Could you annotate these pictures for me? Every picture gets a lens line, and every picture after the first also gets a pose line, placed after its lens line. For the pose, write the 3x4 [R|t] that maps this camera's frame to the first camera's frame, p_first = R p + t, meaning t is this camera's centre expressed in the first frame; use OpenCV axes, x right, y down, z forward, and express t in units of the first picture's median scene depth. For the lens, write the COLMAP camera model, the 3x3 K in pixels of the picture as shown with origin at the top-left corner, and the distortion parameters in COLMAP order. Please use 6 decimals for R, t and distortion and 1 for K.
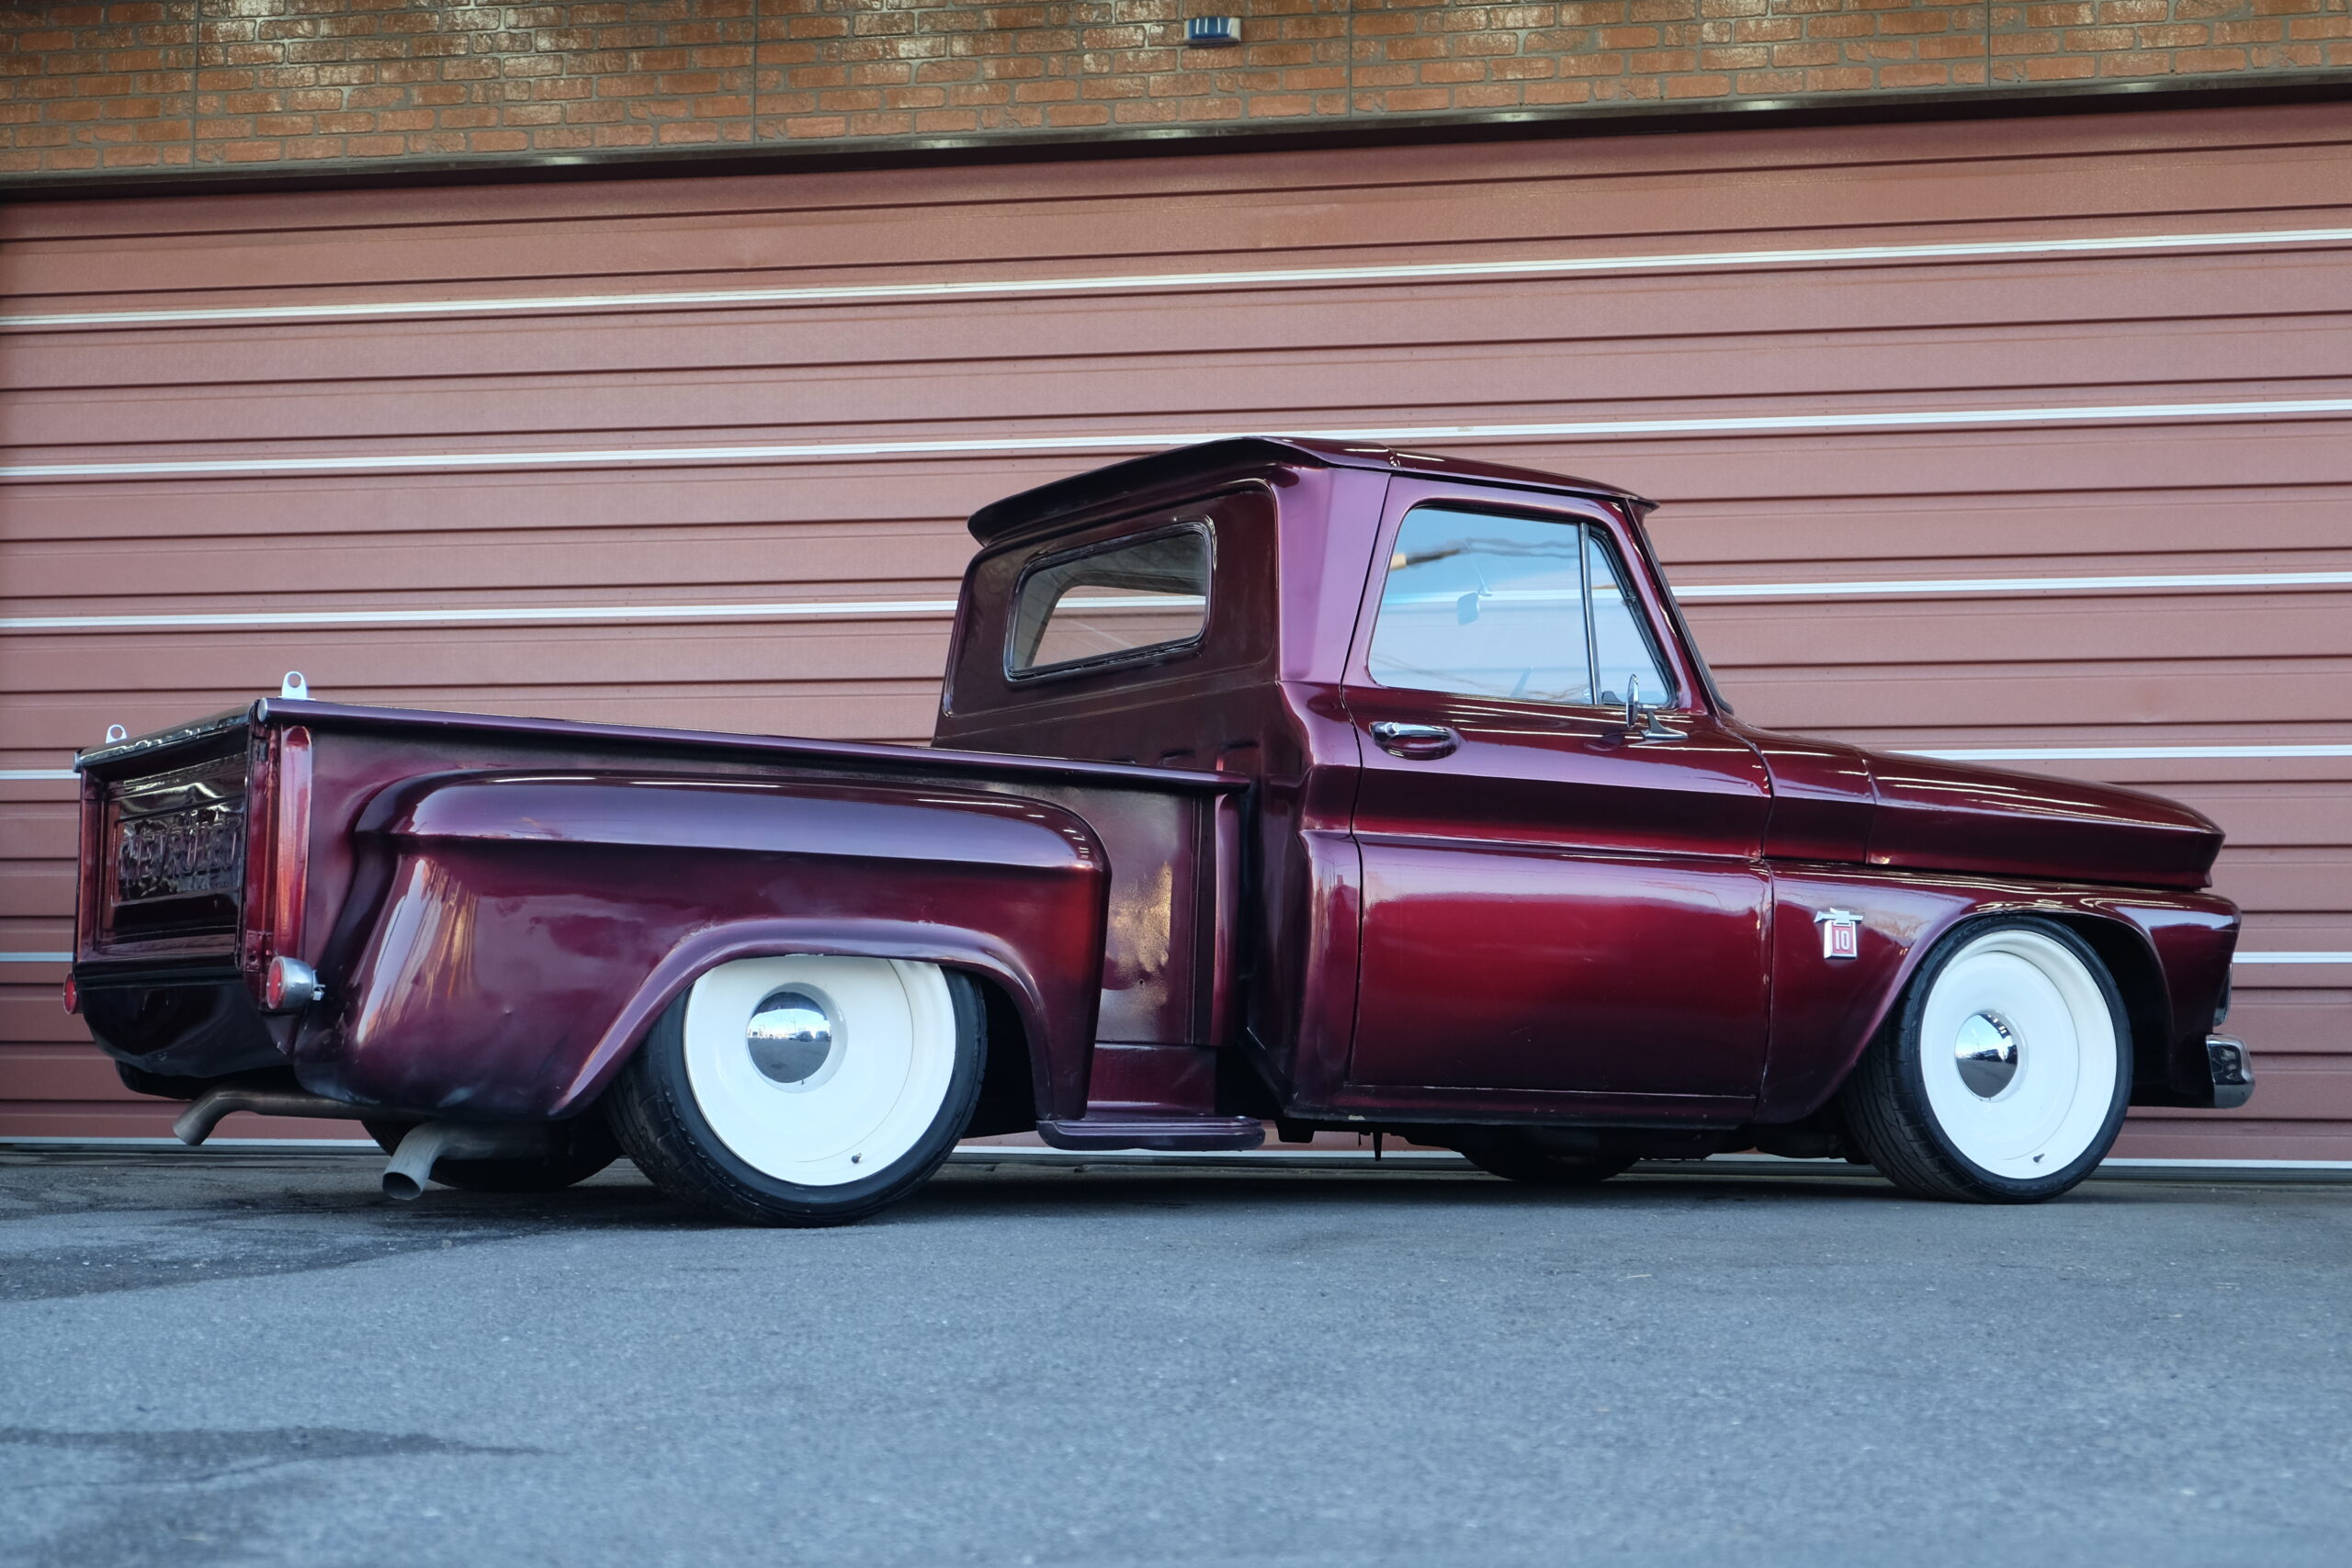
lens RADIAL K [[3854.8, 0, 1176.0], [0, 3854.8, 784.0], [0, 0, 1]] dist [0.026100, -0.036418]
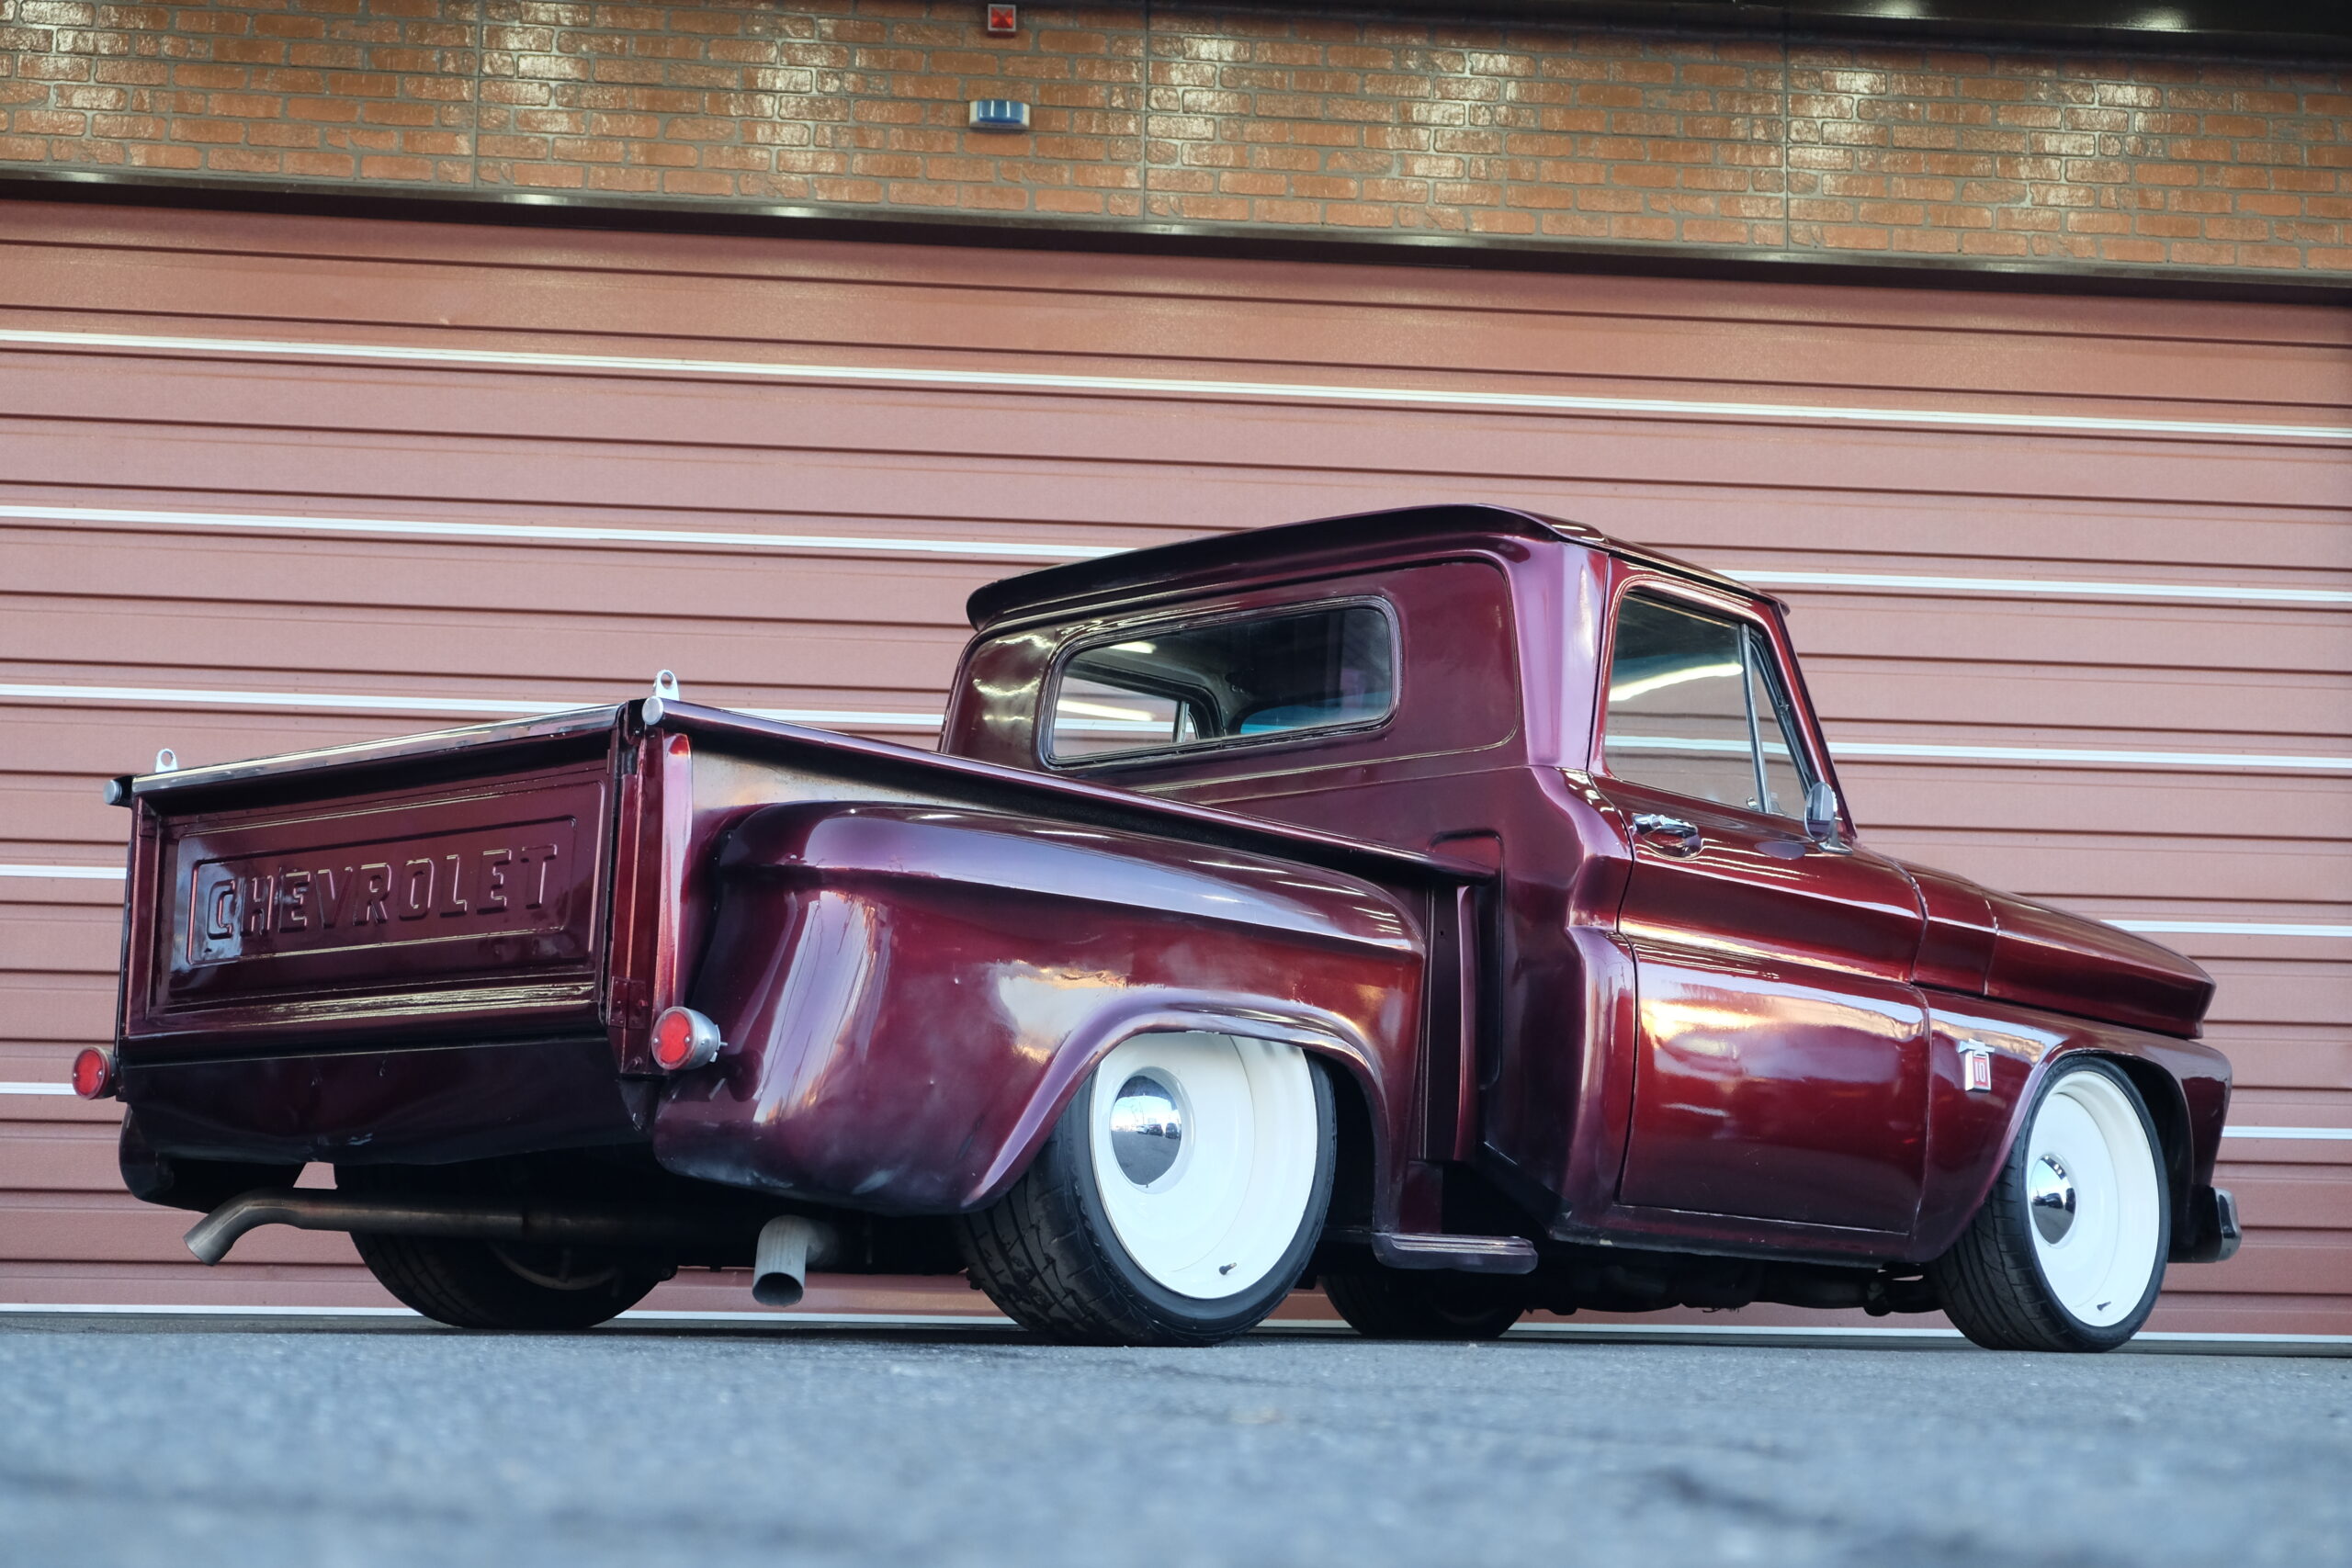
lens RADIAL K [[3854.8, 0, 1176.0], [0, 3854.8, 784.0], [0, 0, 1]] dist [0.026100, -0.036418]
pose [[0.946134, 0.052272, 0.319529, -0.351527], [-0.031190, 0.997006, -0.070748, 0.046128], [-0.322270, 0.056971, 0.944932, 0.160228]]
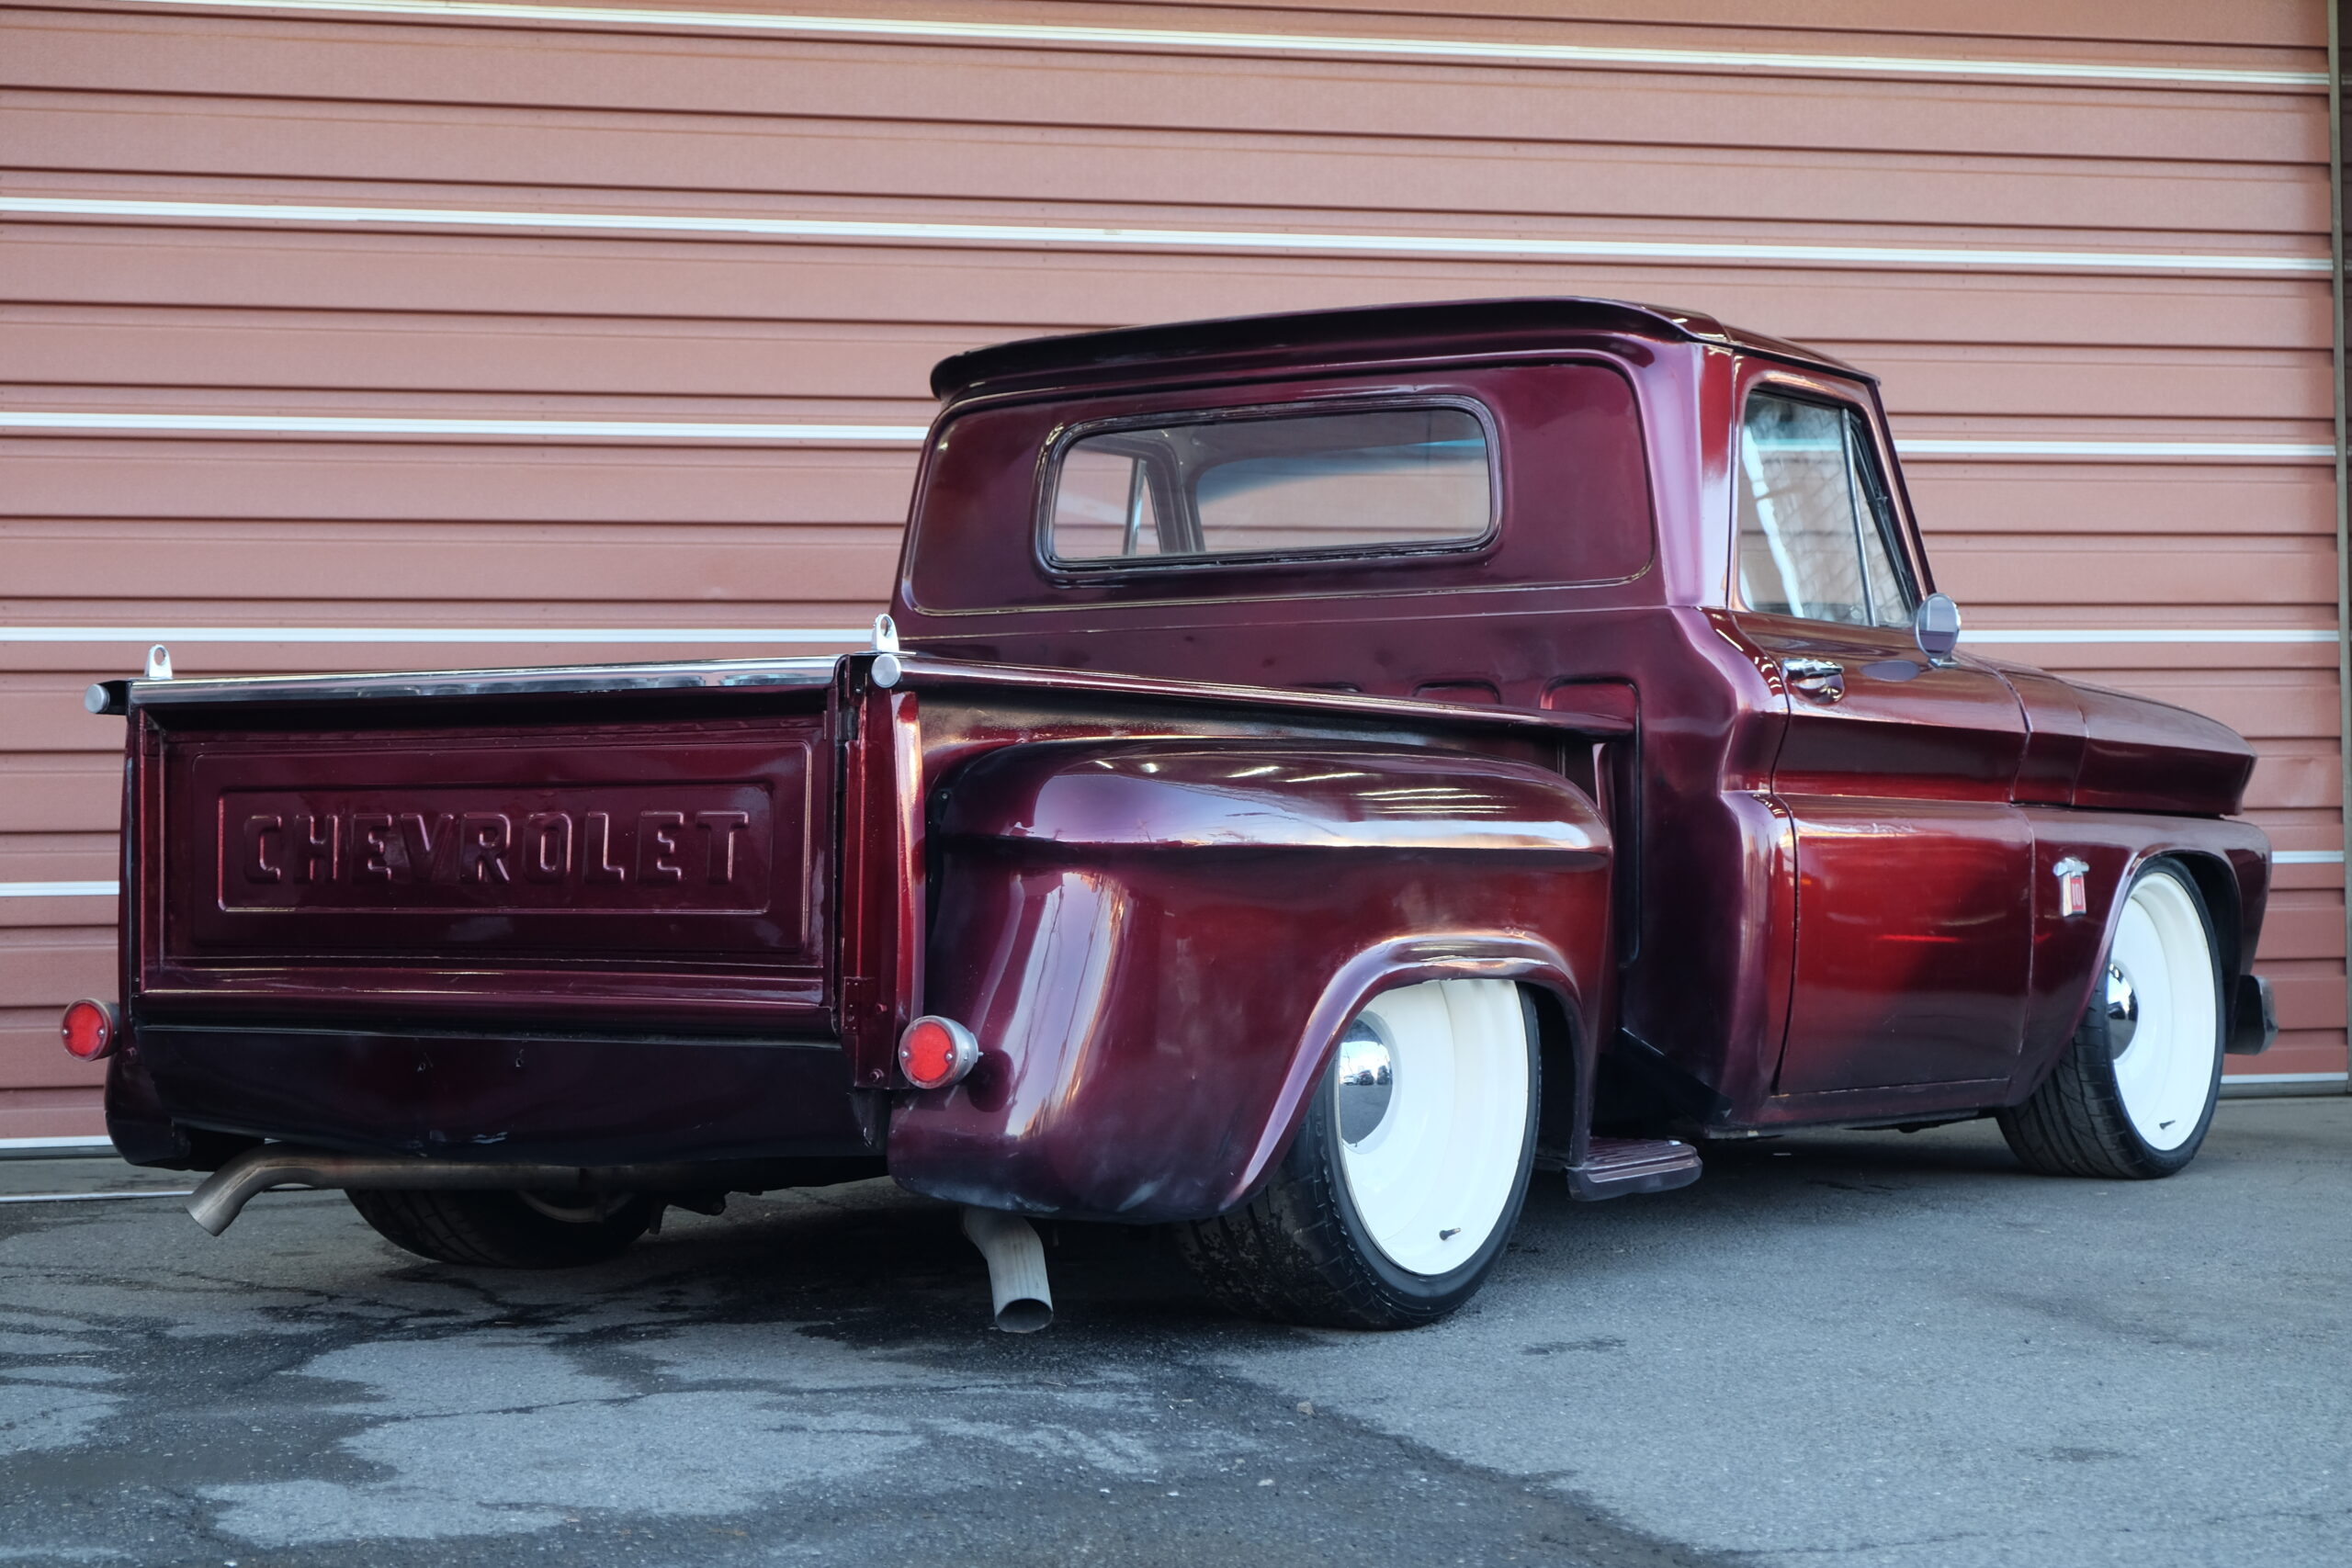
lens RADIAL K [[4399.3, 0, 1176.0], [0, 4399.3, 784.0], [0, 0, 1]] dist [0.018280, 0.156510]
pose [[0.885642, -0.010738, 0.464245, -0.506485], [-0.018040, 0.998182, 0.057502, -0.041304], [-0.464019, -0.059301, 0.883838, 0.224926]]
